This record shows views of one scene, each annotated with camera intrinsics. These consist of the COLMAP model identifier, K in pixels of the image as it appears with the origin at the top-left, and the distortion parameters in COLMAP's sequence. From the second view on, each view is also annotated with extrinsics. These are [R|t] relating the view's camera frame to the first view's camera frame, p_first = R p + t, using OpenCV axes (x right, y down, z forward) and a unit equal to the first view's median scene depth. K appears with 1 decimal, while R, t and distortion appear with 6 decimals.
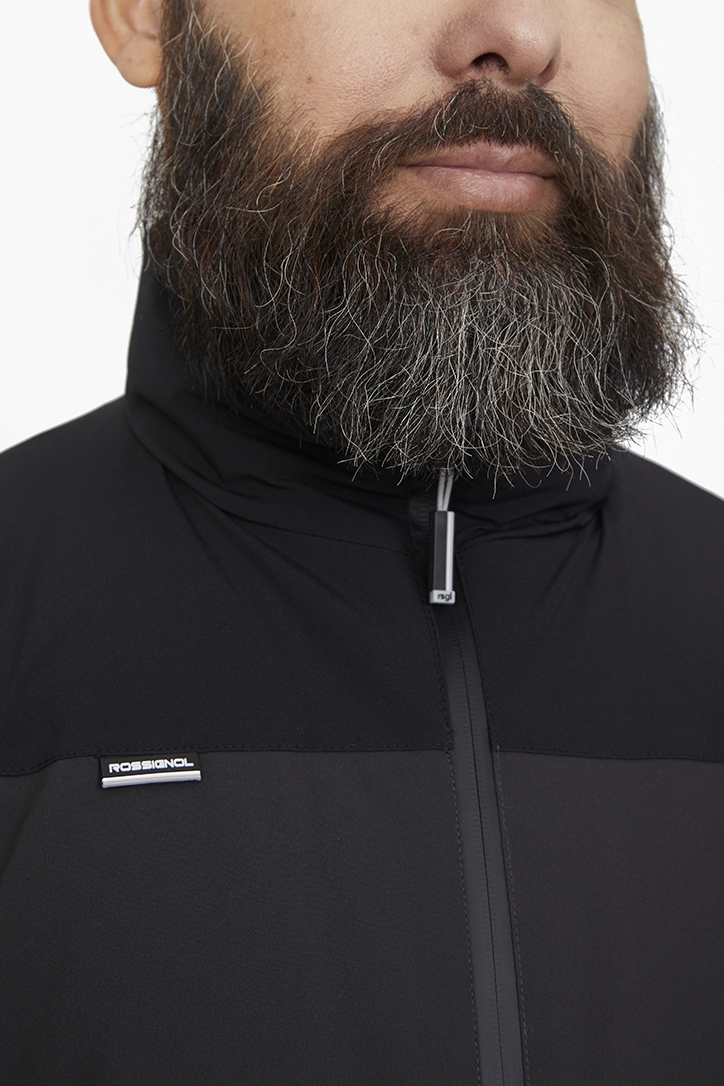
lens RADIAL K [[2195.8, 0, 365.1], [0, 2195.8, 552.4], [0, 0, 1]] dist [0.015291, 0.000000]
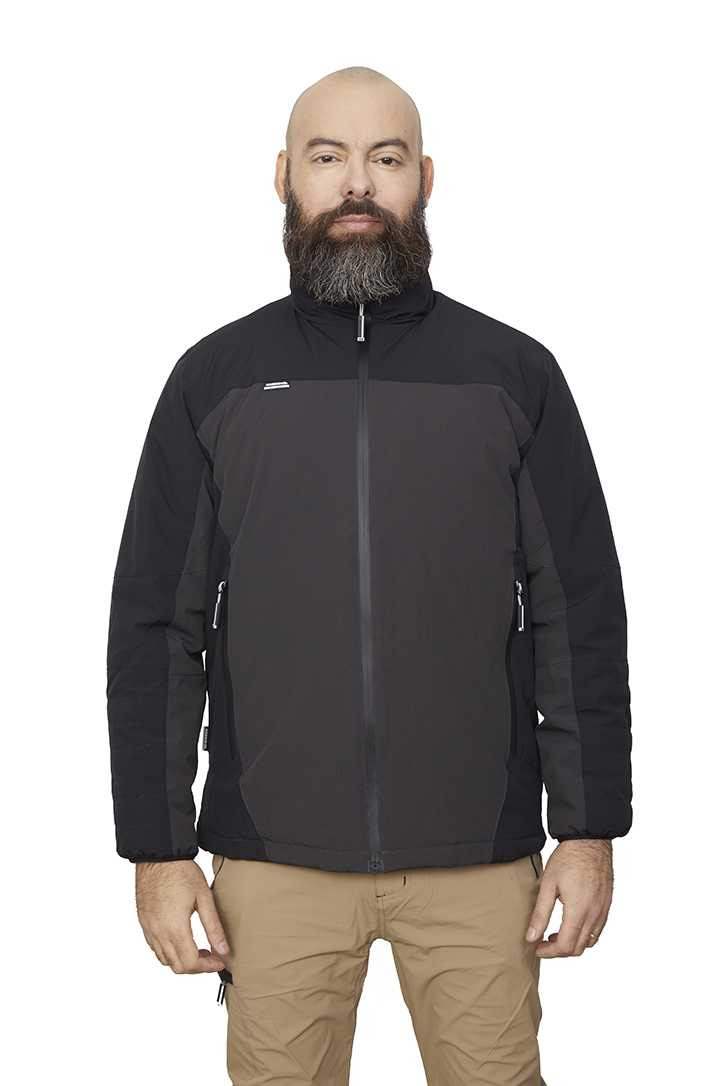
lens RADIAL K [[1606.2, 0, 360.4], [0, 1606.2, 539.1], [0, 0, 1]] dist [-0.093191, 0.000000]
pose [[0.949303, -0.010260, -0.314195, 0.916493], [0.025634, 0.998665, 0.044838, 0.245445], [0.313315, -0.050619, 0.948299, -1.619203]]
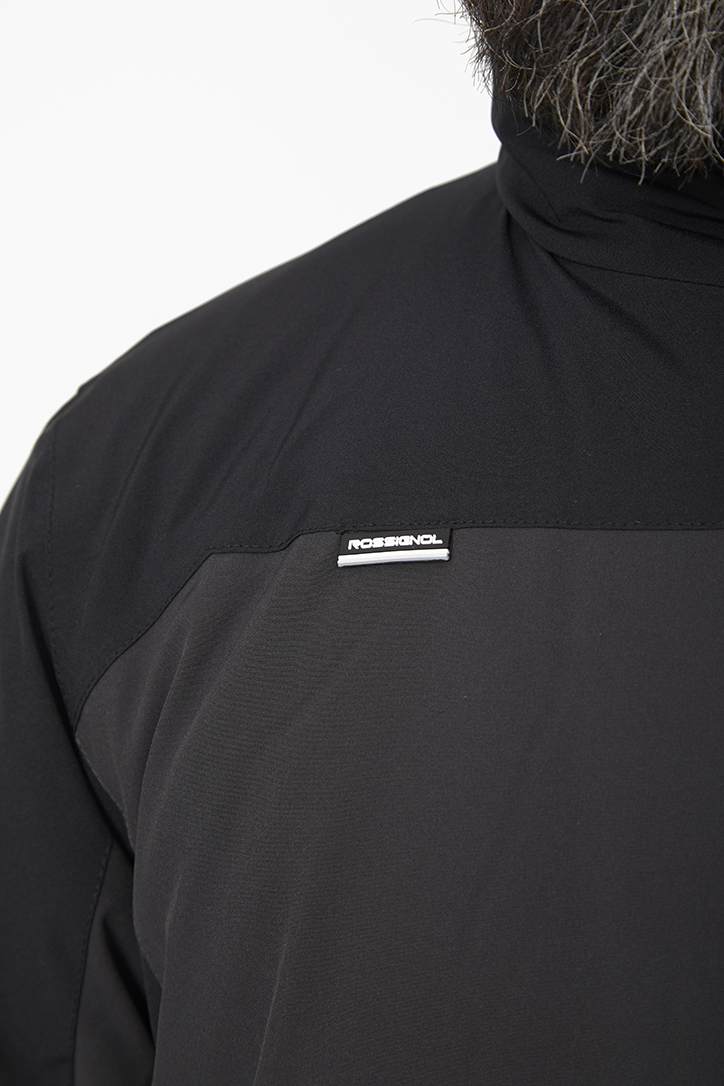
lens RADIAL K [[2175.5, 0, 363.3], [0, 2175.5, 537.9], [0, 0, 1]] dist [-0.081896, 0.000000]
pose [[0.867836, 0.003332, -0.496839, 0.310119], [0.010979, 0.999605, 0.025881, 0.073303], [0.496729, -0.027915, 0.867457, 0.263501]]
